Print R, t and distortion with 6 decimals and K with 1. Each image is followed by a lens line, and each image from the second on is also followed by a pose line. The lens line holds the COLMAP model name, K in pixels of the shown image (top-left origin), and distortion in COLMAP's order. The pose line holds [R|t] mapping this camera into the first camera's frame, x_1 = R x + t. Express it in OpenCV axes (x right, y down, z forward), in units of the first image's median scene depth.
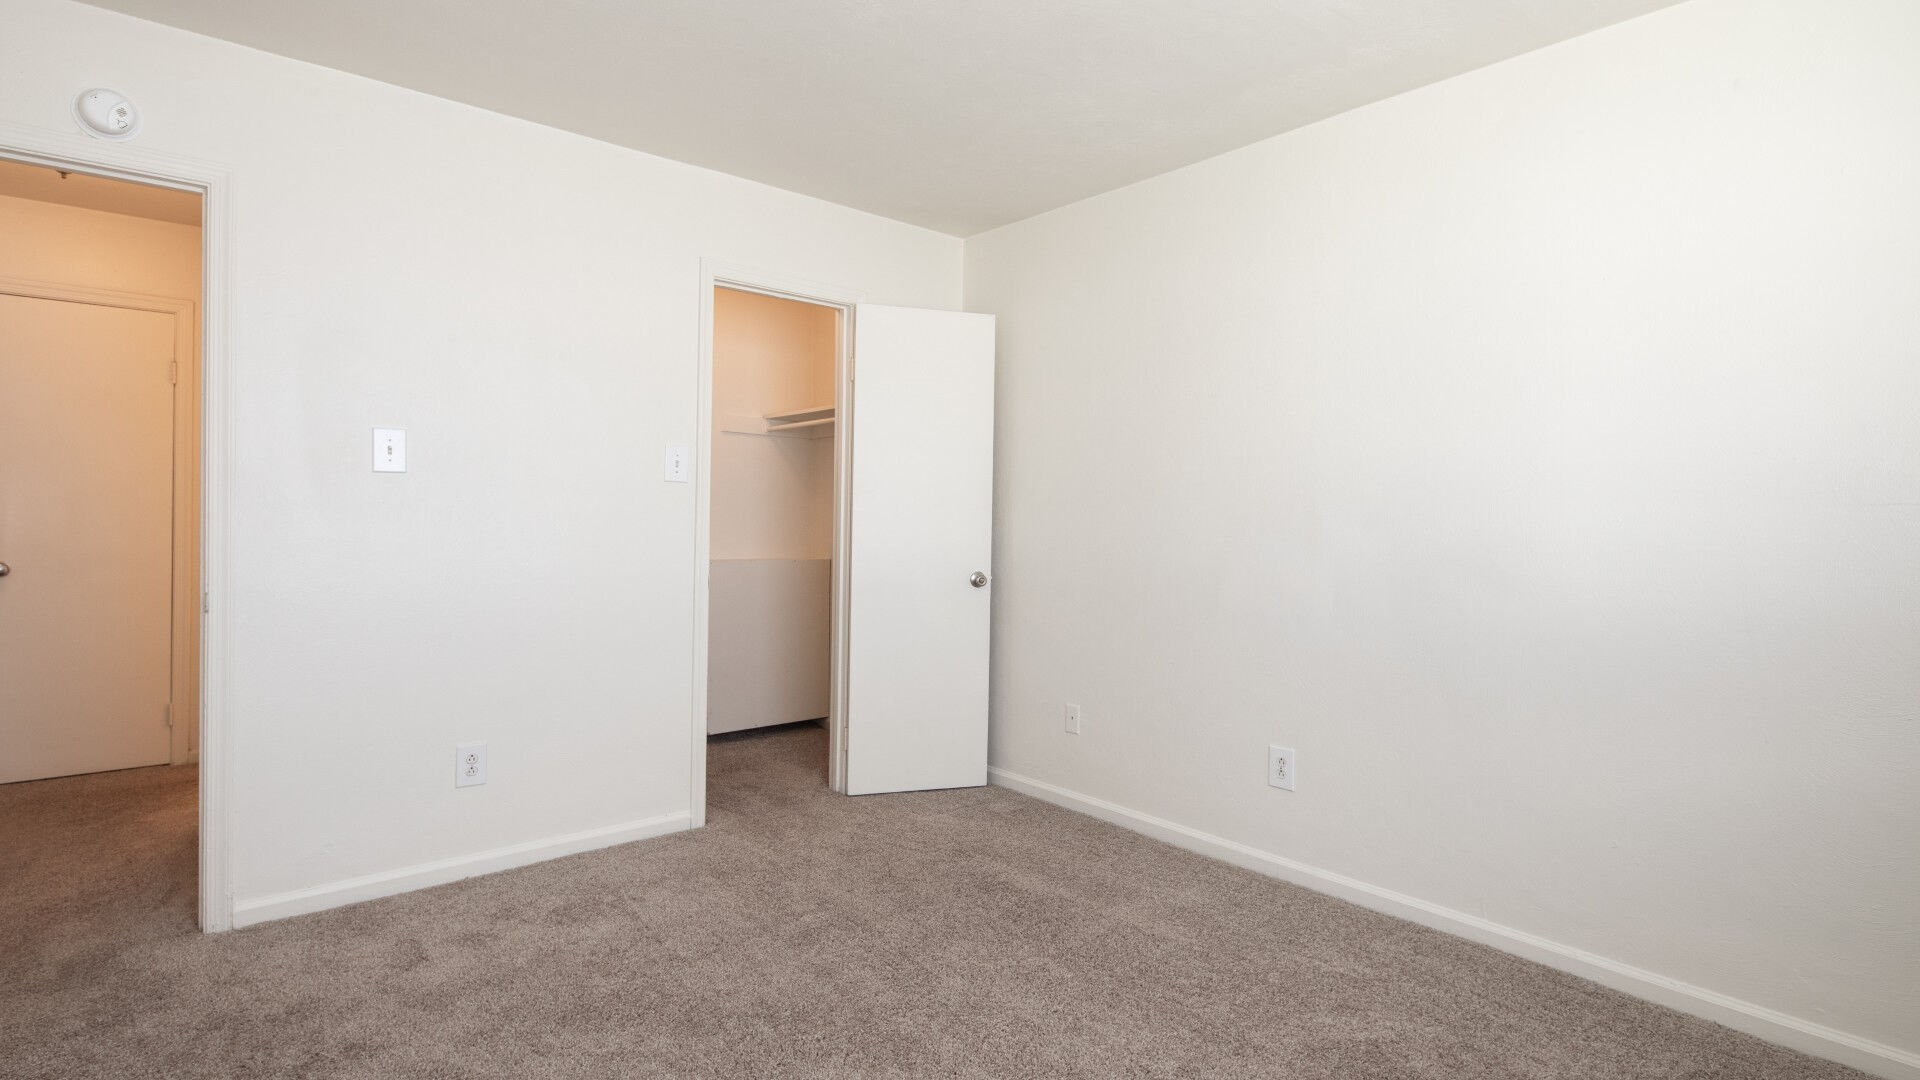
lens RADIAL K [[951.0, 0, 913.4], [0, 951.0, 539.6], [0, 0, 1]] dist [0.002611, -0.003820]
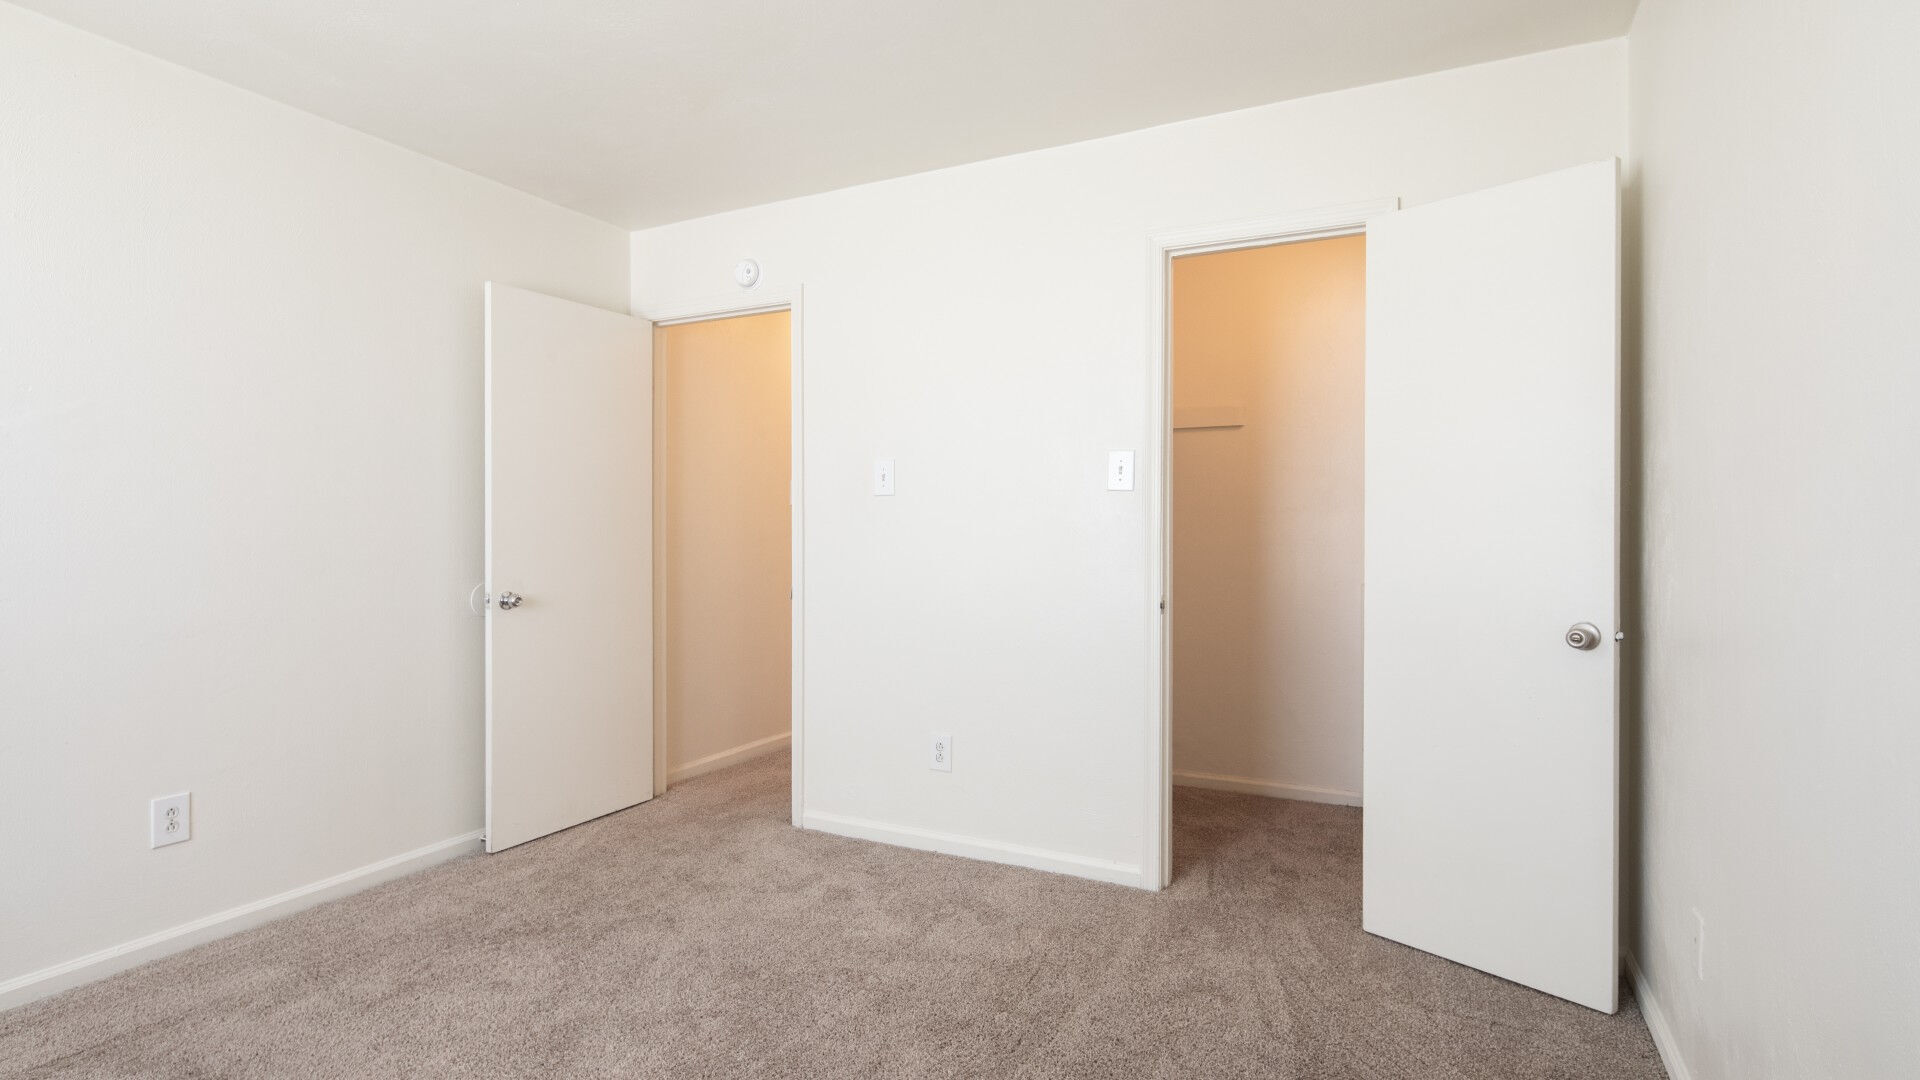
lens RADIAL K [[951.0, 0, 956.8], [0, 951.0, 530.9], [0, 0, 1]] dist [0.002611, -0.003820]
pose [[0.388502, -0.005878, -0.921429, 0.540183], [-0.013206, 0.999841, -0.011947, -0.010421], [0.921353, 0.016810, 0.388362, 0.538685]]
